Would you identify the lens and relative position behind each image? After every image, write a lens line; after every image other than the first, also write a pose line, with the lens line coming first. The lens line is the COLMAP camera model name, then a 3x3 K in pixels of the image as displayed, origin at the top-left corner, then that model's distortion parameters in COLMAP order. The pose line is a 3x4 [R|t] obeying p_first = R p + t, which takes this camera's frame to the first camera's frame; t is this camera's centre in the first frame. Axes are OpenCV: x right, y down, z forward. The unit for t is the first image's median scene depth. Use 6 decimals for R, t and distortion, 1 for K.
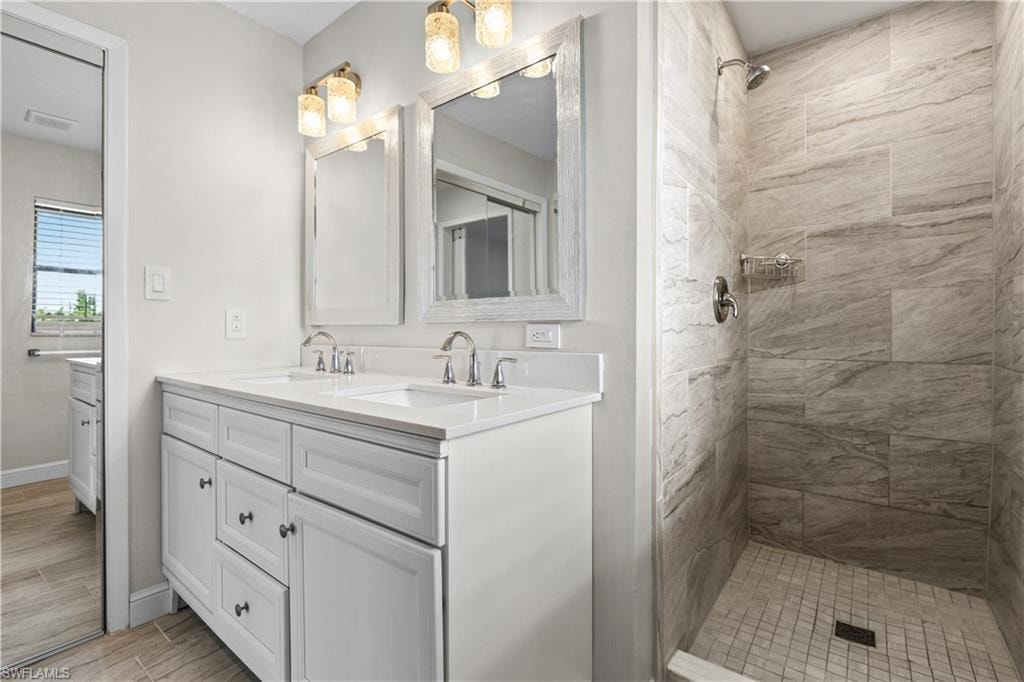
lens RADIAL K [[455.8, 0, 516.2], [0, 455.8, 333.0], [0, 0, 1]] dist [-0.003442, -0.000655]
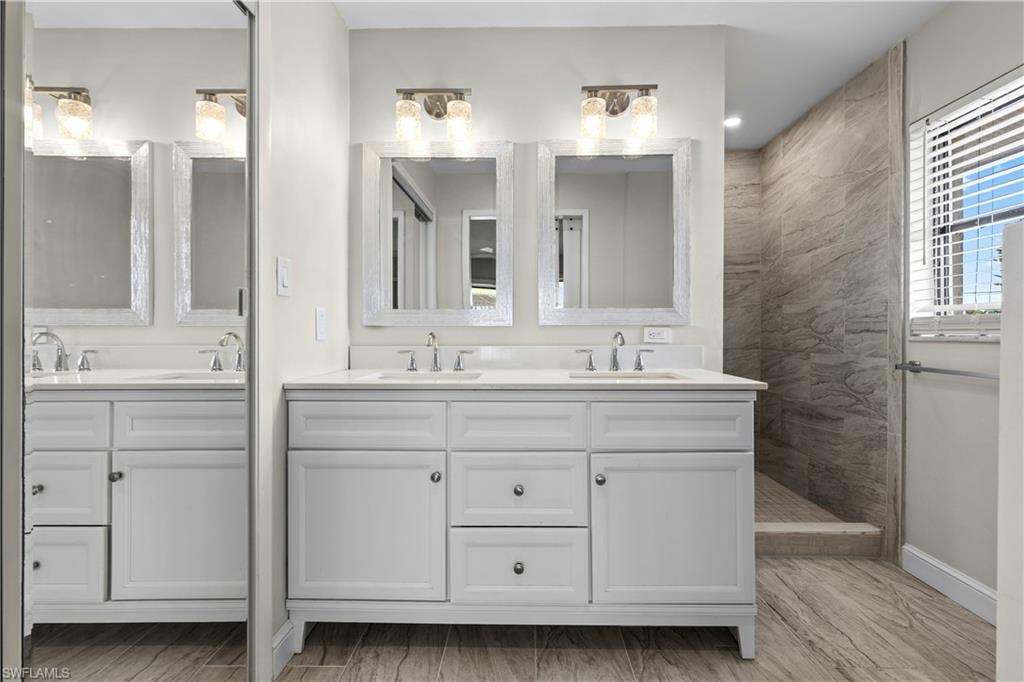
lens RADIAL K [[455.8, 0, 518.5], [0, 455.8, 331.1], [0, 0, 1]] dist [-0.003442, -0.000655]
pose [[0.810069, -0.000089, 0.586334, -0.904744], [0.002267, 0.999993, -0.002981, -0.002027], [-0.586330, 0.003744, 0.810064, 0.031597]]
